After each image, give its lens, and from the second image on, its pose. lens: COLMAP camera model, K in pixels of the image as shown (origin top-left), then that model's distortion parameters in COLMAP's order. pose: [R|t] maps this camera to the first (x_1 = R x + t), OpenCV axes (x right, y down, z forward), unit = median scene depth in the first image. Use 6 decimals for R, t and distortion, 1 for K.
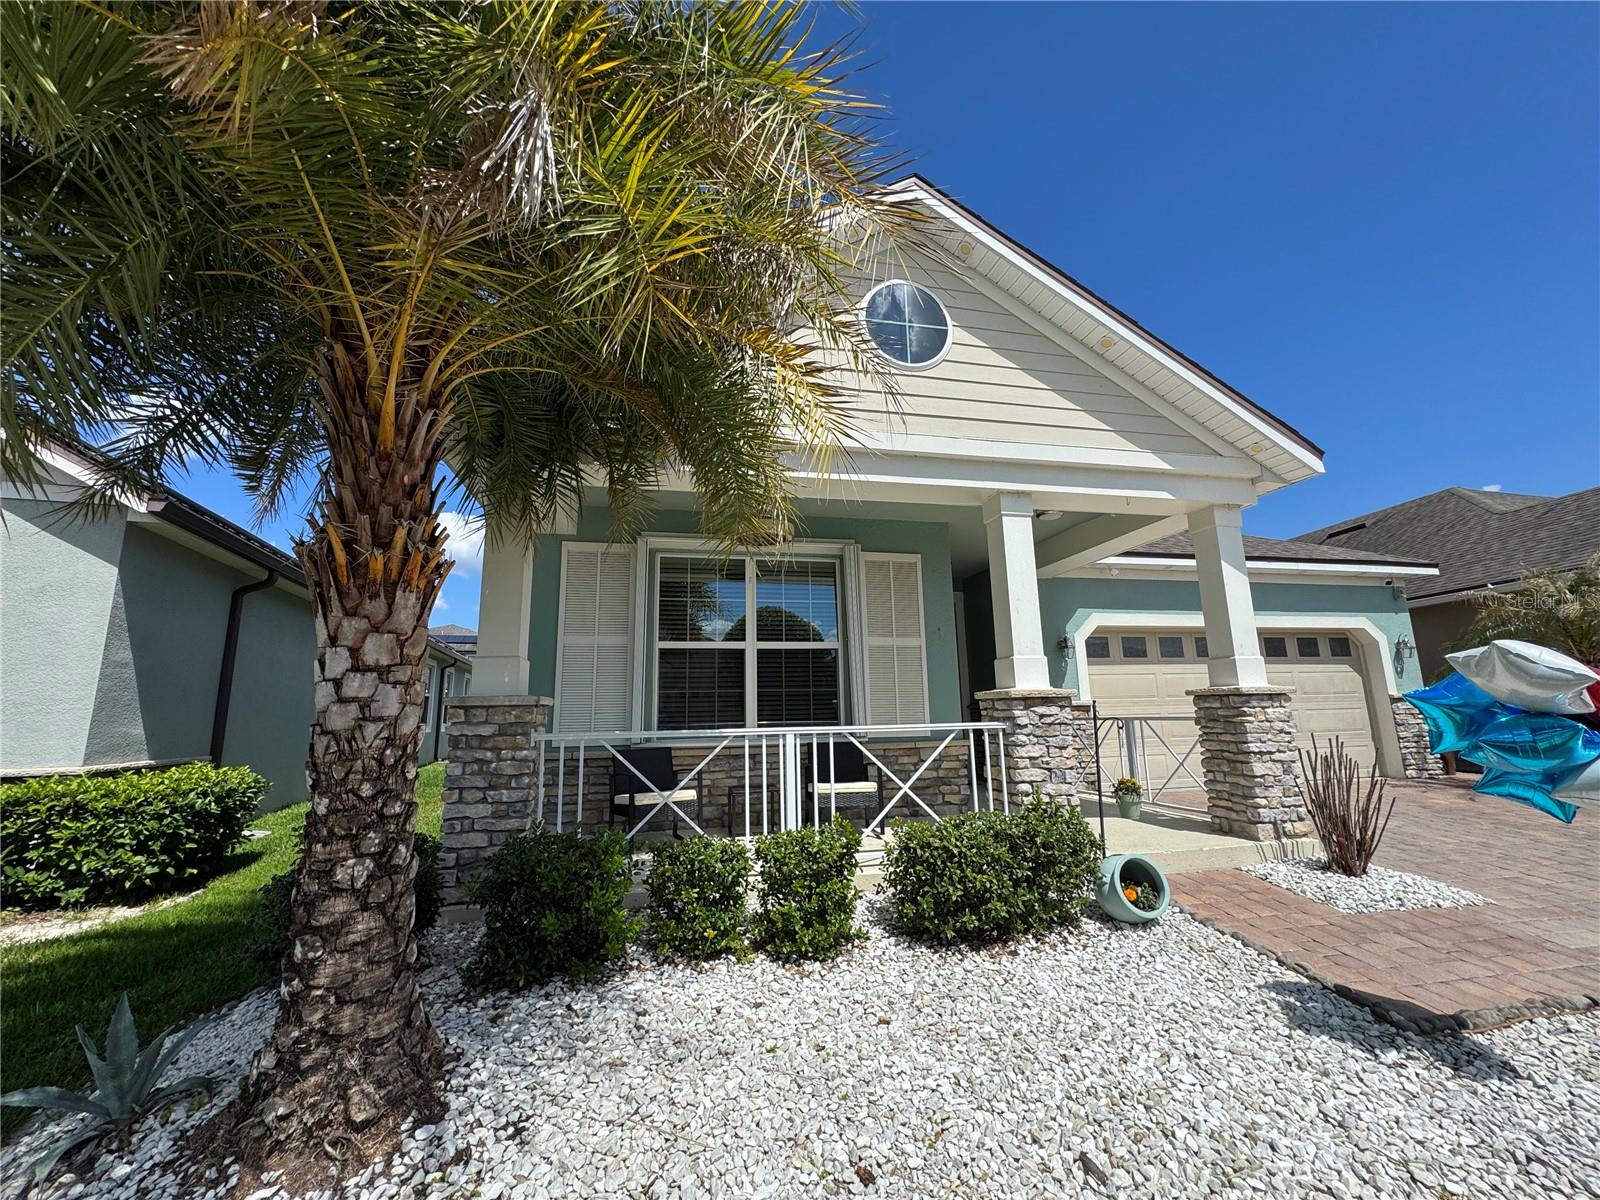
lens RADIAL K [[637.3, 0, 796.9], [0, 637.3, 597.1], [0, 0, 1]] dist [-0.008357, -0.000024]
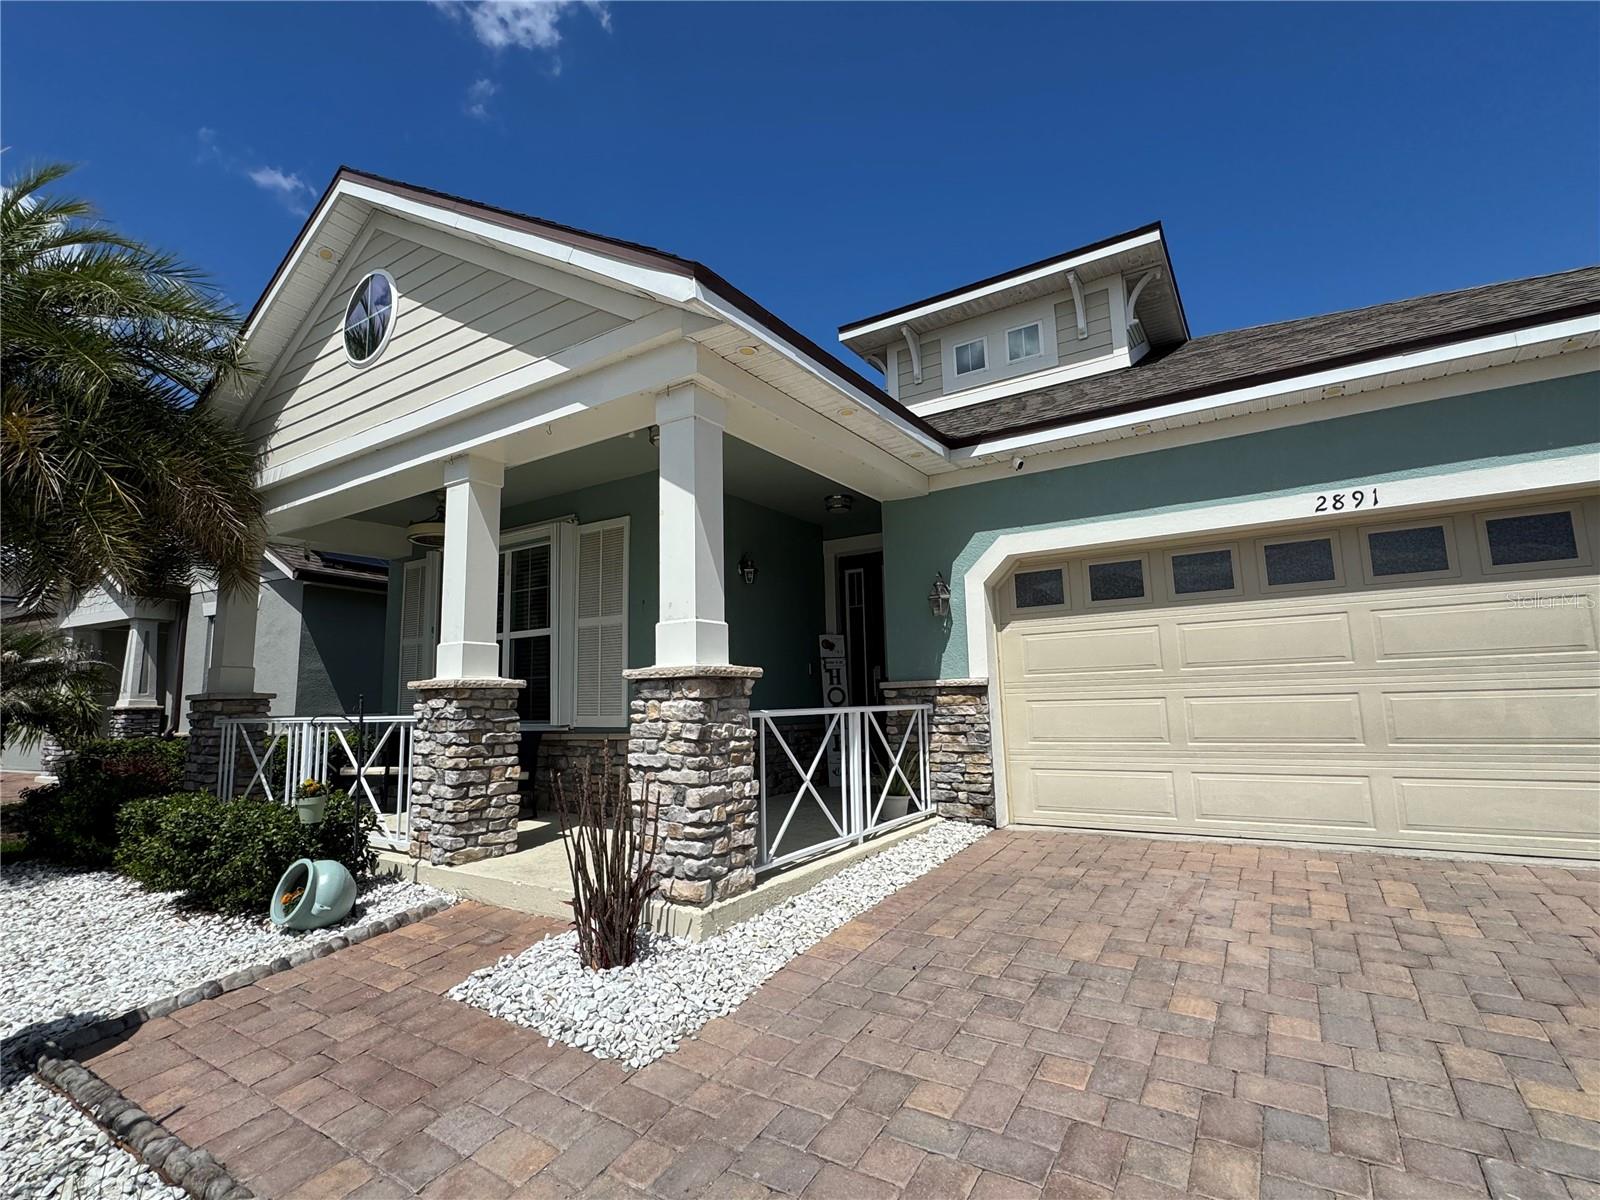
lens RADIAL K [[759.4, 0, 797.5], [0, 759.4, 602.2], [0, 0, 1]] dist [-0.001419, -0.000141]
pose [[0.706780, -0.087839, -0.701959, 1.399542], [0.138686, 0.990212, 0.015729, 0.083058], [0.693707, -0.108468, 0.712043, 0.559278]]
